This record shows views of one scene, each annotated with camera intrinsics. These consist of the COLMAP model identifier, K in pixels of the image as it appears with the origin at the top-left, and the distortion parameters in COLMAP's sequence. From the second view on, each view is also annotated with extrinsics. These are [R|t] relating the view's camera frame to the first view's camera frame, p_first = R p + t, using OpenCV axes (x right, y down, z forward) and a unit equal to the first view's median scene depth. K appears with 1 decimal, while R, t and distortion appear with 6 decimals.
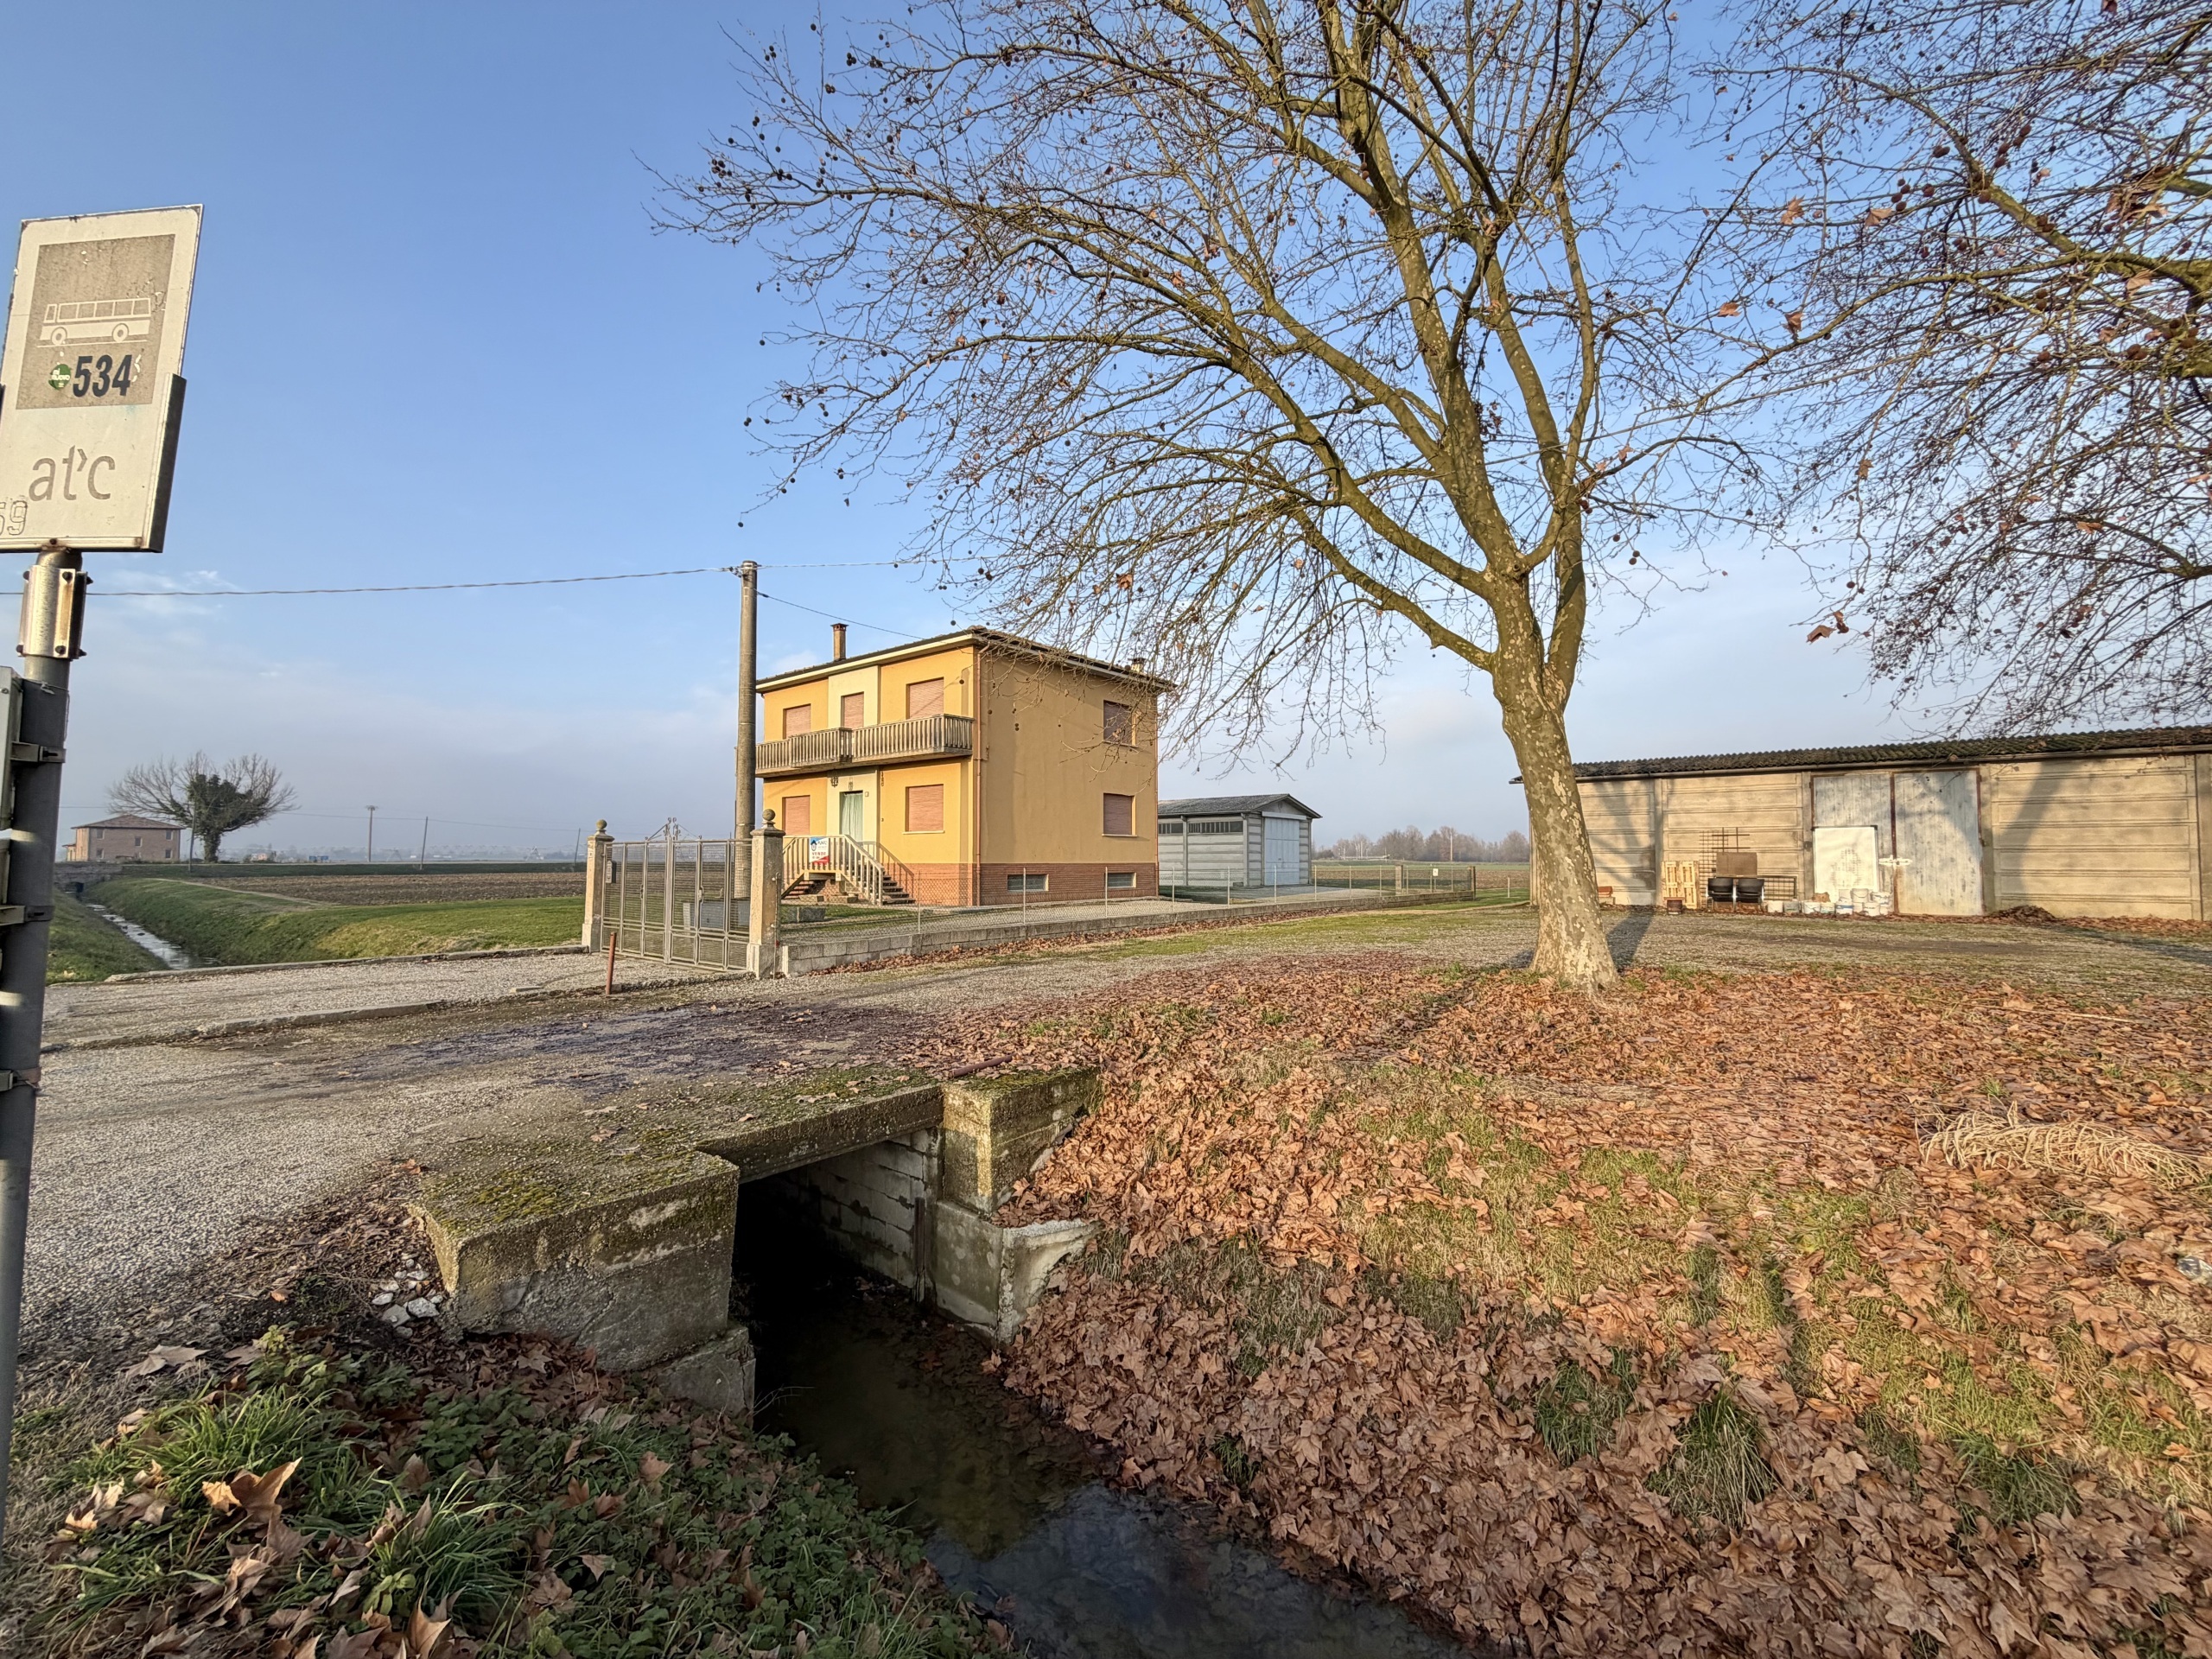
lens RADIAL K [[885.0, 0, 1100.2], [0, 885.0, 825.9], [0, 0, 1]] dist [-0.001591, -0.000051]
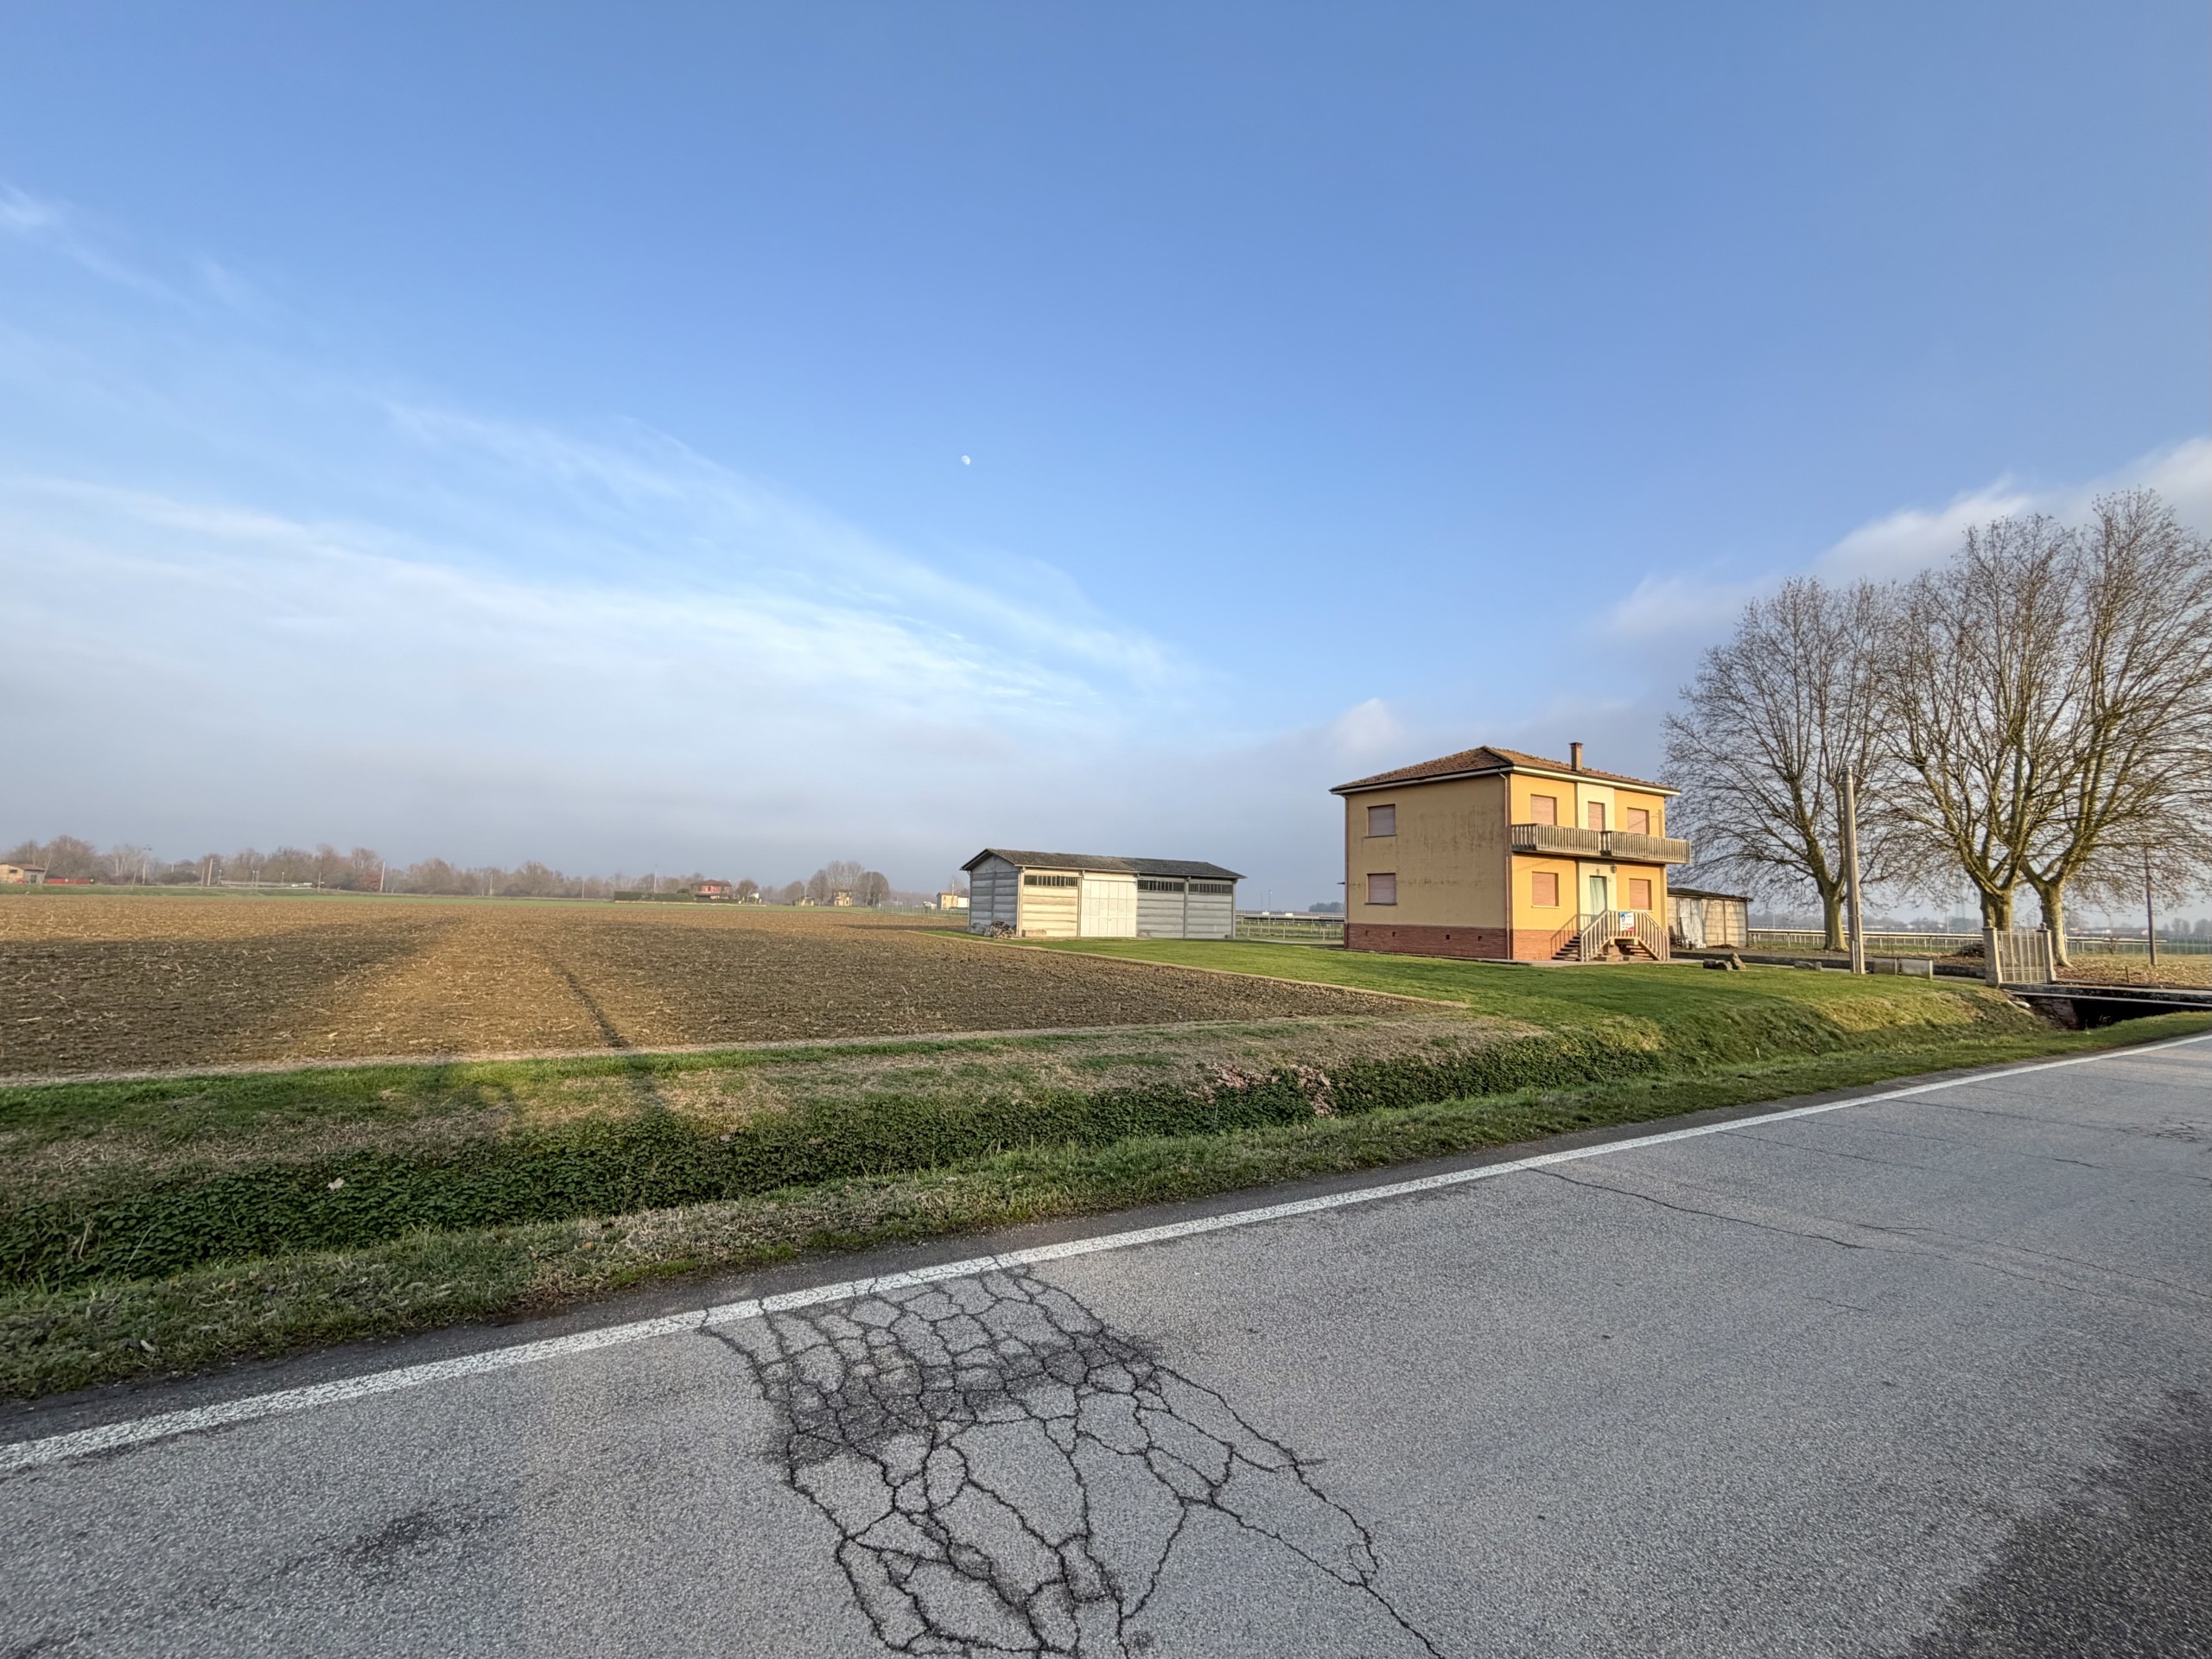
lens RADIAL K [[885.0, 0, 1100.2], [0, 885.0, 825.9], [0, 0, 1]] dist [-0.001591, -0.000051]
pose [[0.363269, 0.097710, 0.926546, -2.702559], [-0.063230, 0.994778, -0.080115, 0.059920], [-0.929536, -0.029482, 0.367551, 1.832653]]
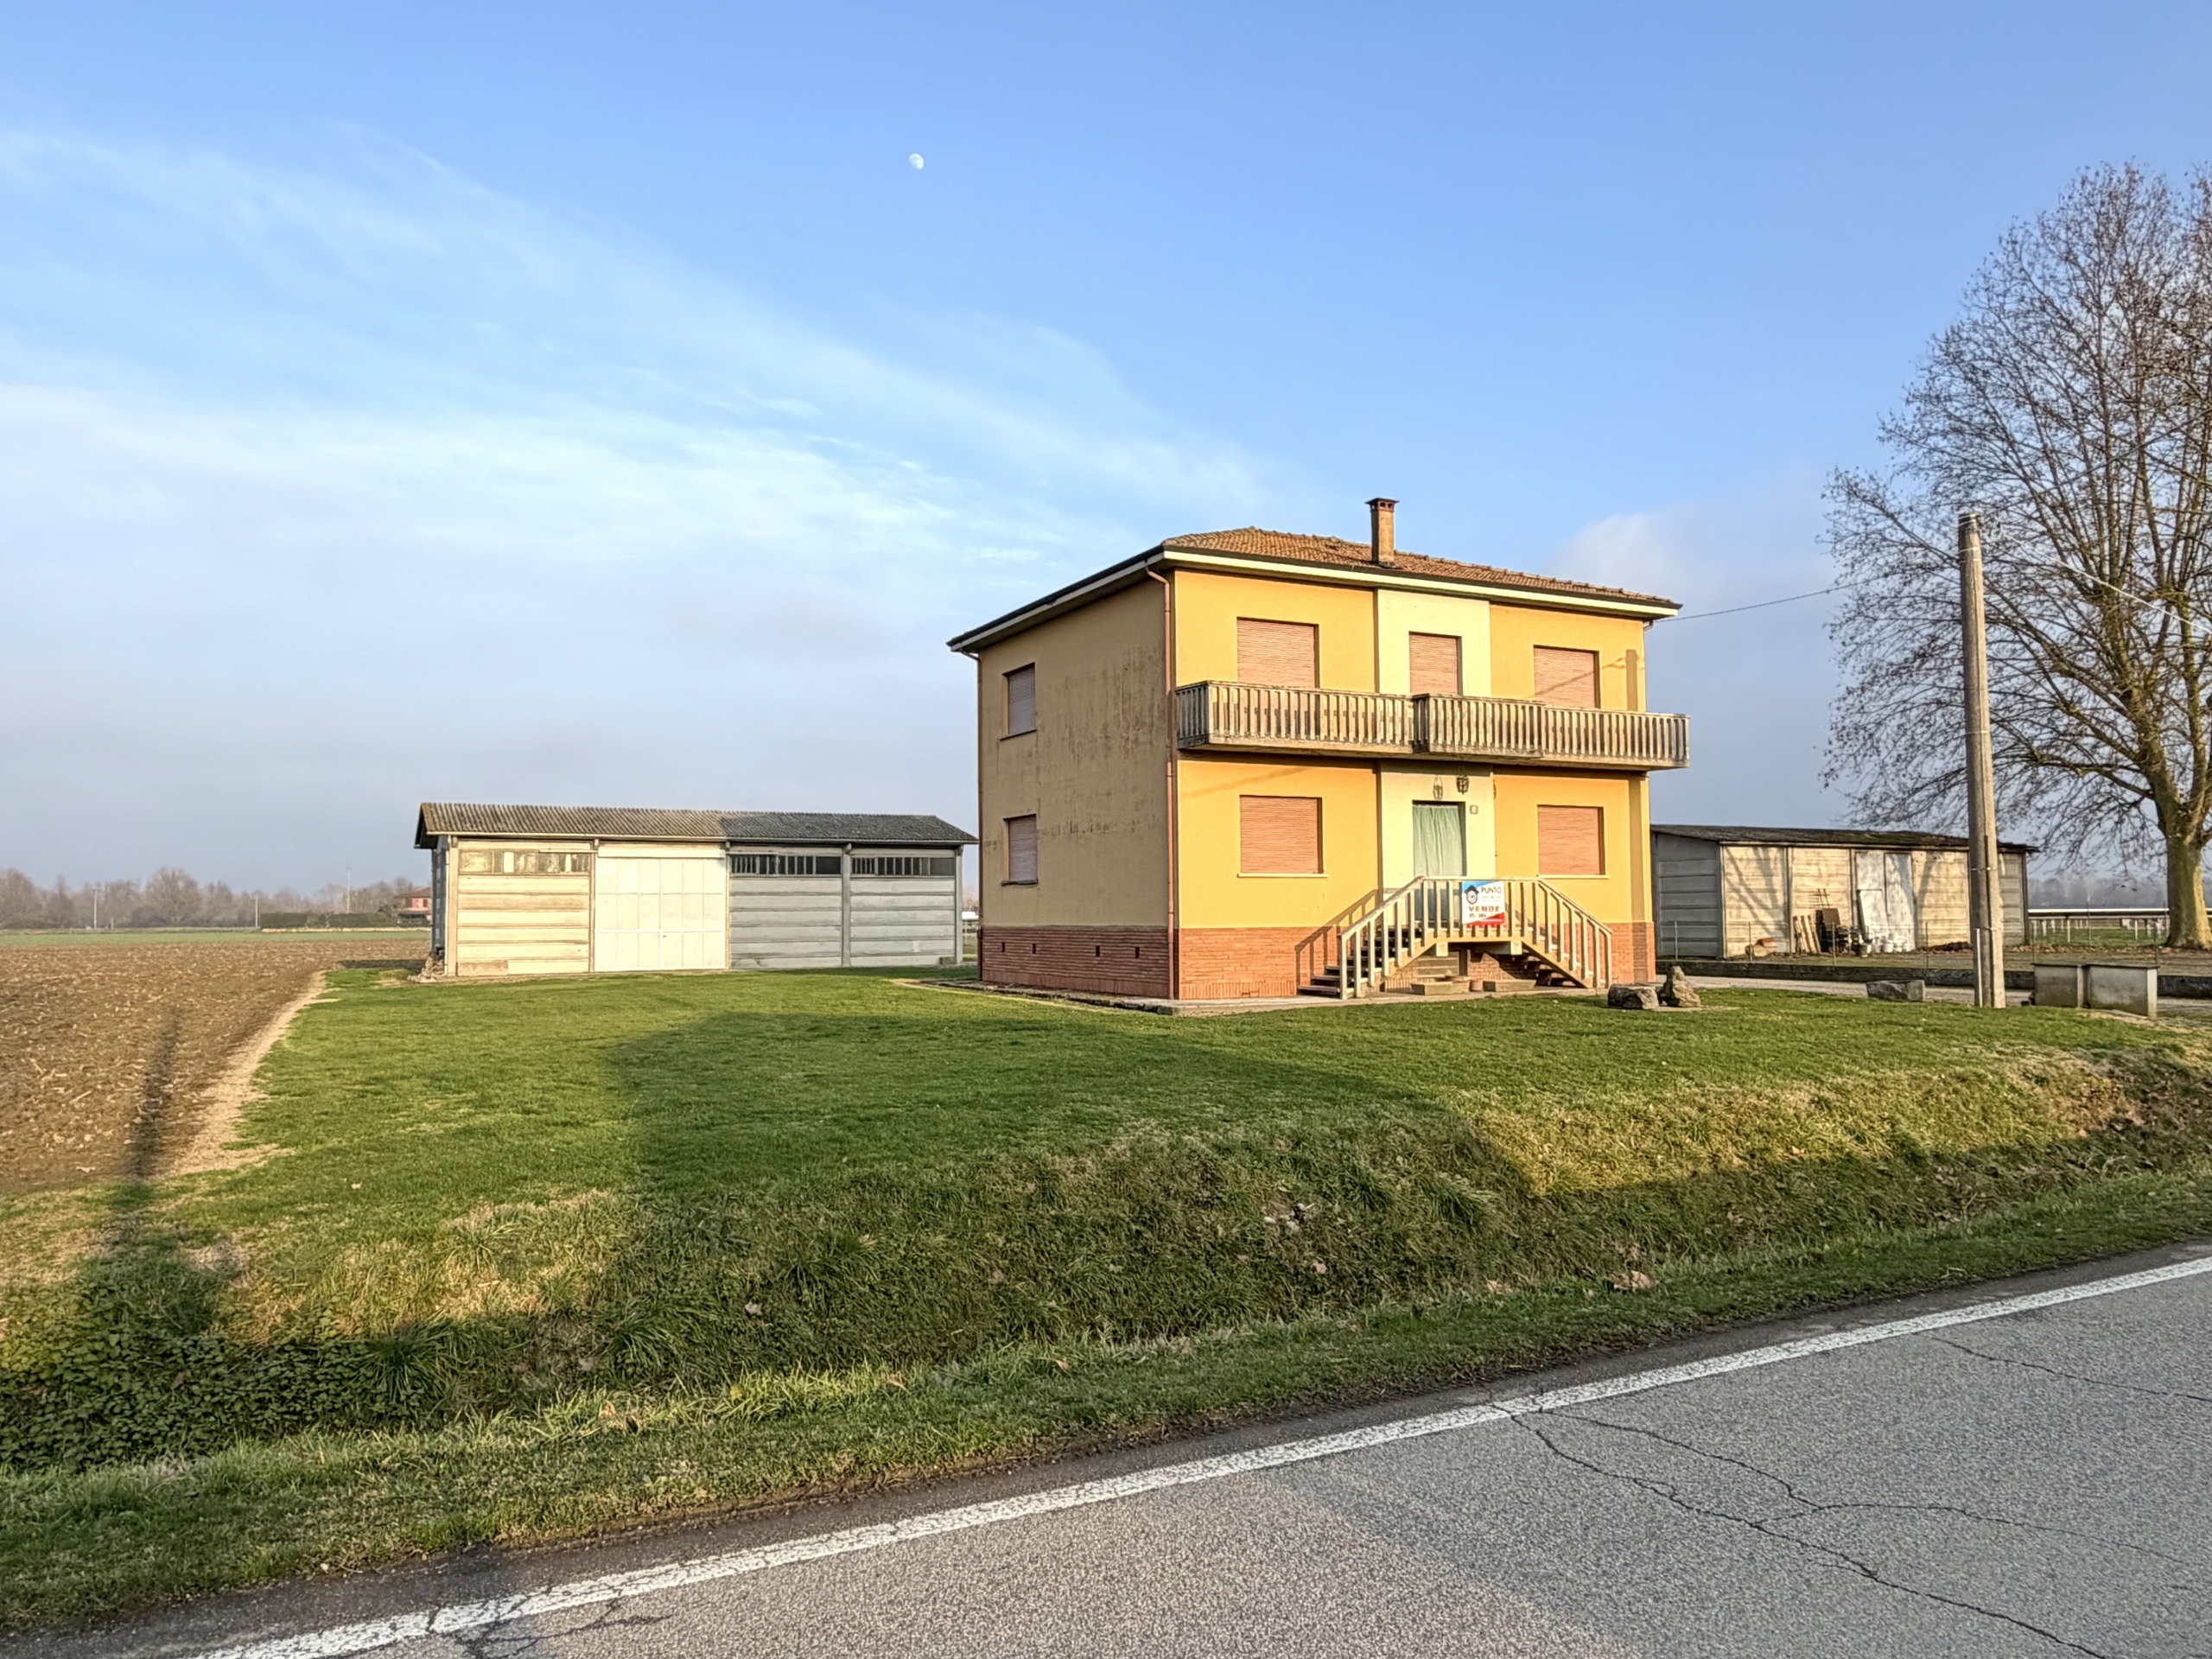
lens RADIAL K [[1490.9, 0, 1093.3], [0, 1490.9, 828.0], [0, 0, 1]] dist [0.000516, 0.000423]
pose [[0.411982, 0.050599, 0.909786, -1.919023], [-0.027660, 0.998691, -0.043018, 0.041035], [-0.910772, -0.007442, 0.412842, 1.217362]]
